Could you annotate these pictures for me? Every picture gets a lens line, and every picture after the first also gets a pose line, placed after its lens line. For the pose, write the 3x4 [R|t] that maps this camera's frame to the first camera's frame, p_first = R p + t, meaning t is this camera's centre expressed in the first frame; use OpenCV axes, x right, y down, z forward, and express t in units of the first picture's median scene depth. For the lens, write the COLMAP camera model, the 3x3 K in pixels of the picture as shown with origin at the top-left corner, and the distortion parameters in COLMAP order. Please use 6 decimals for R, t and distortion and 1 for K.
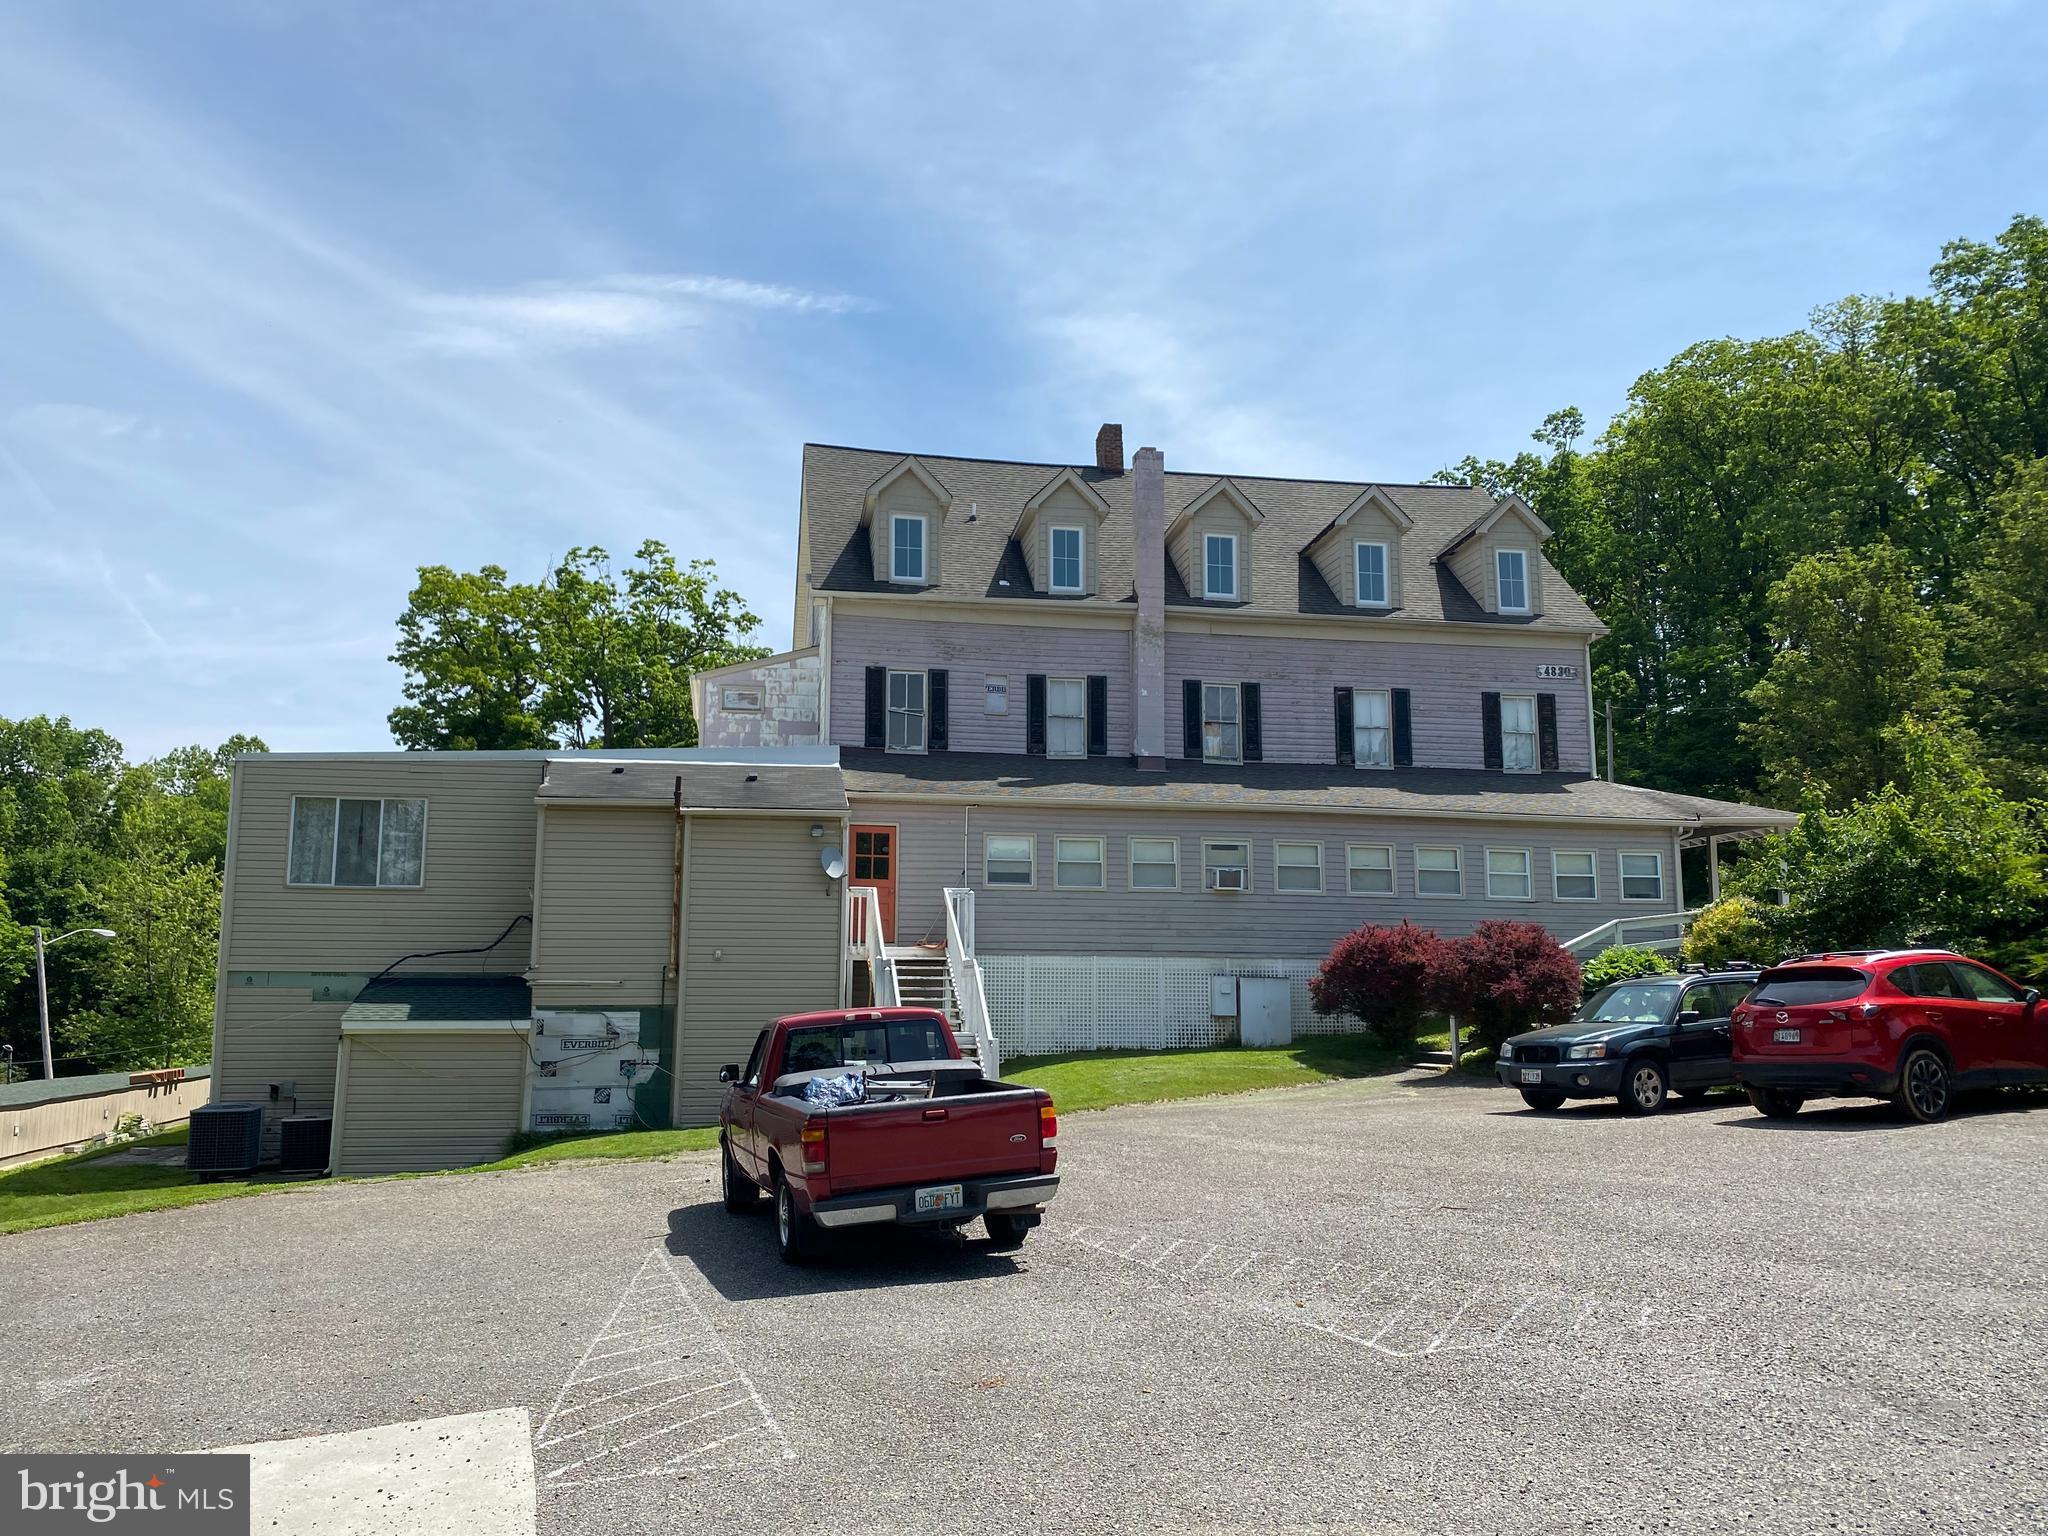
lens RADIAL K [[1569.8, 0, 961.5], [0, 1569.8, 774.1], [0, 0, 1]] dist [0.057127, -0.070937]
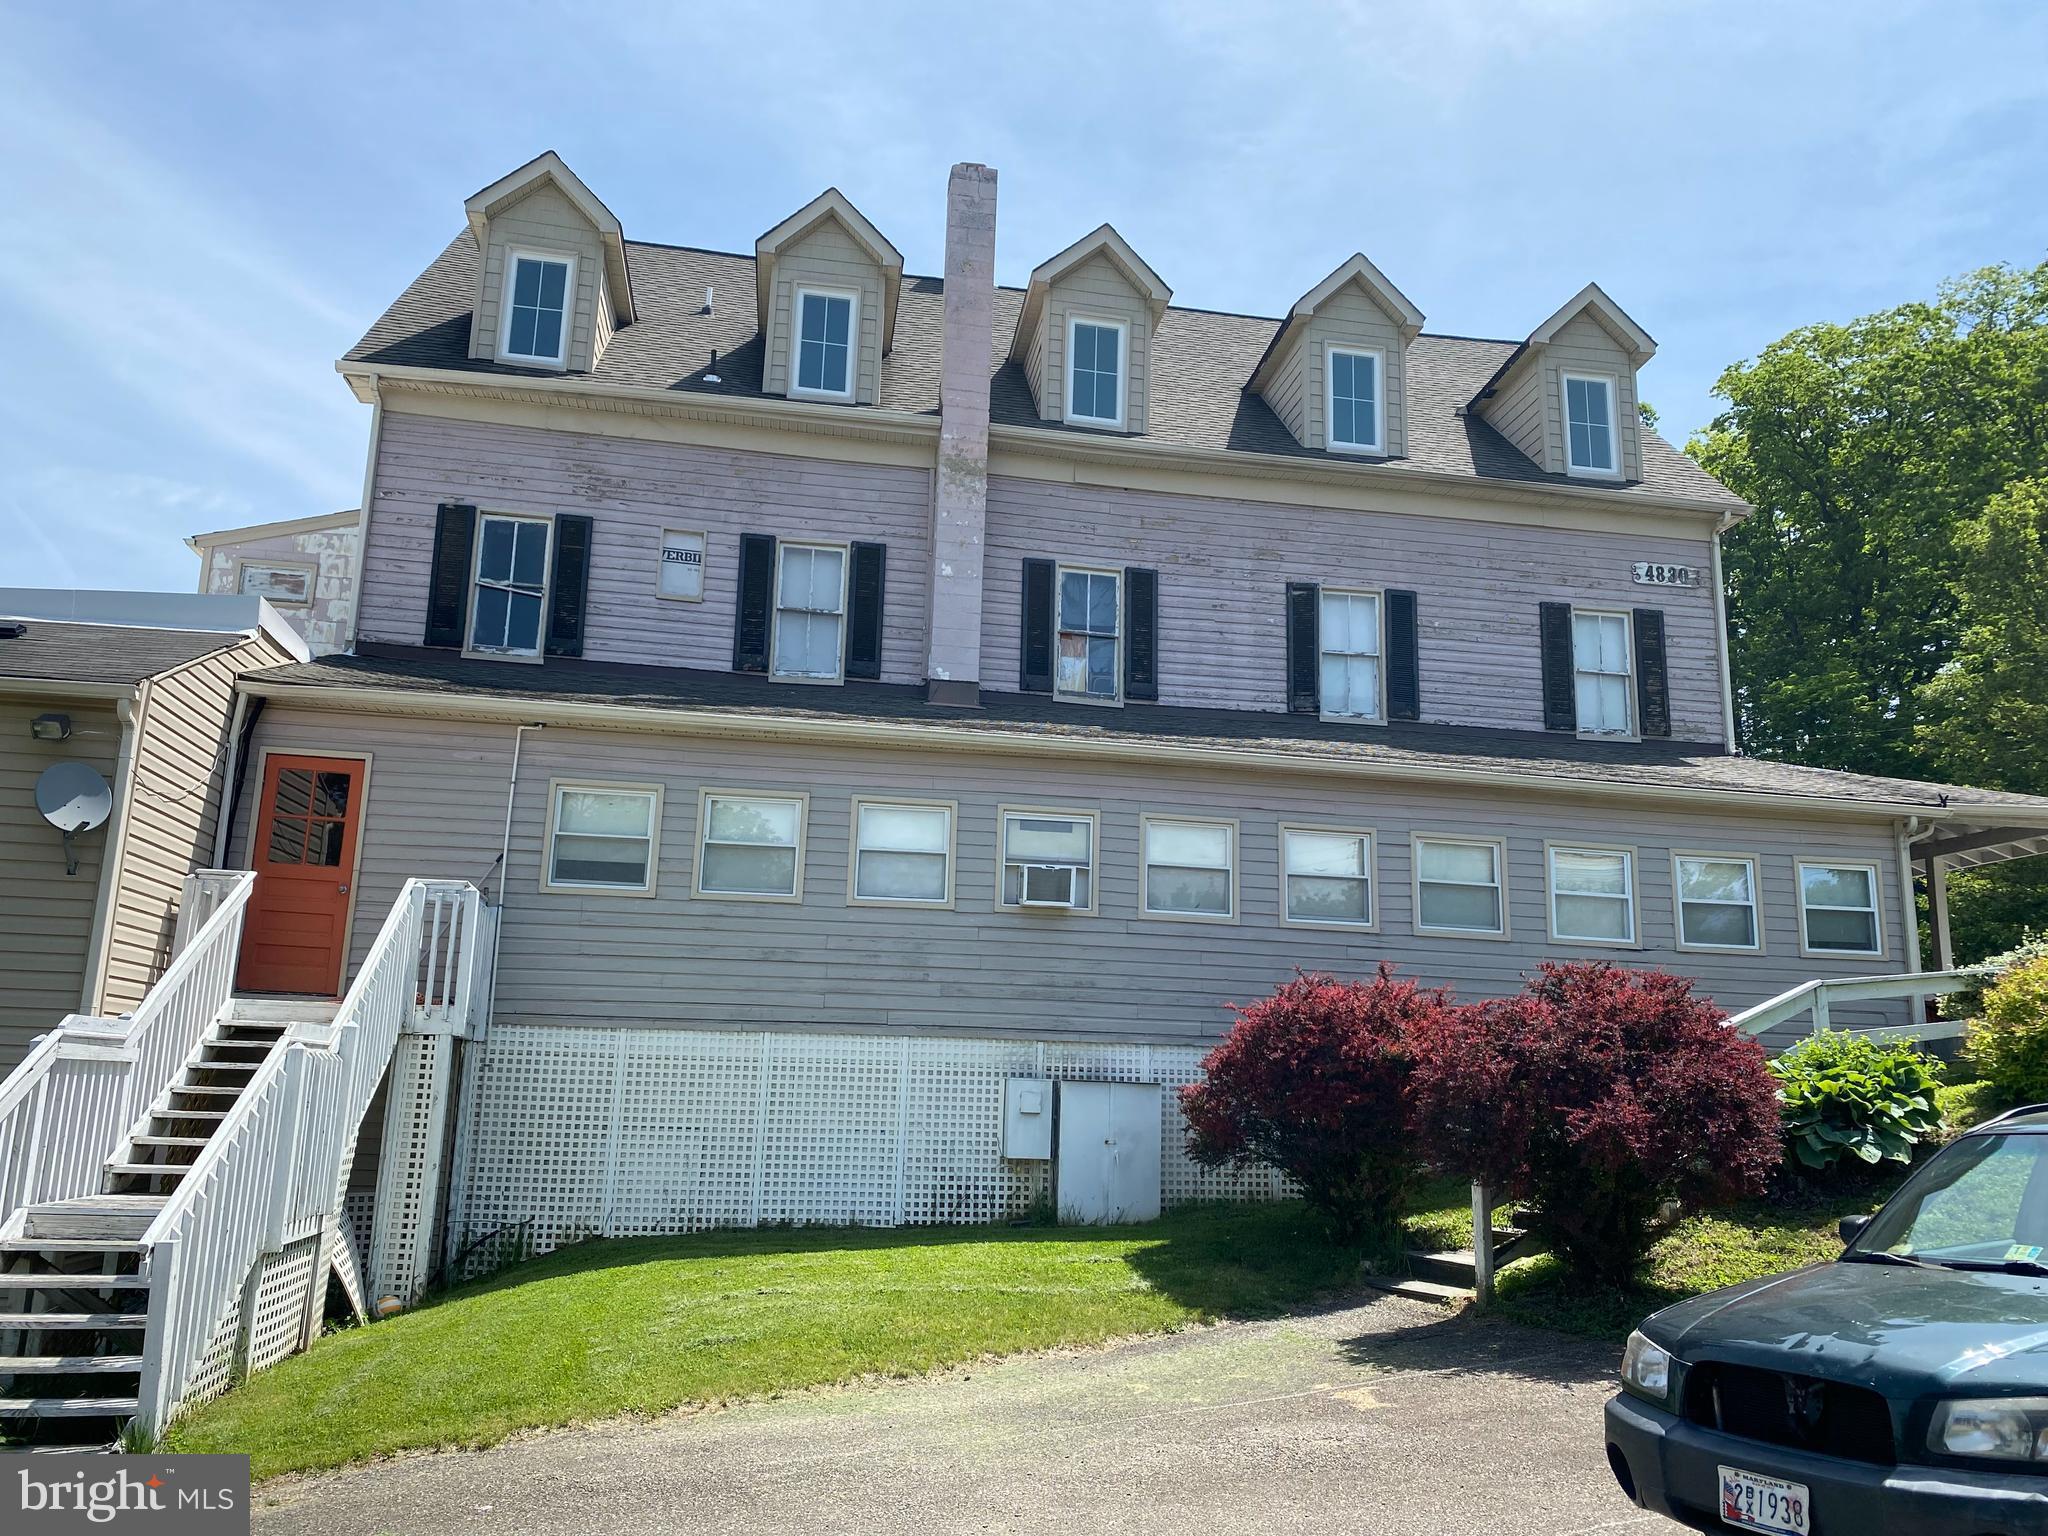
lens RADIAL K [[1571.5, 0, 1024.0], [0, 1571.5, 768.0], [0, 0, 1]] dist [0.068319, -0.059890]
pose [[0.999691, 0.023911, 0.006720, 0.141823], [-0.023397, 0.997392, -0.068276, 0.057016], [-0.008335, 0.068098, 0.997644, 0.438072]]
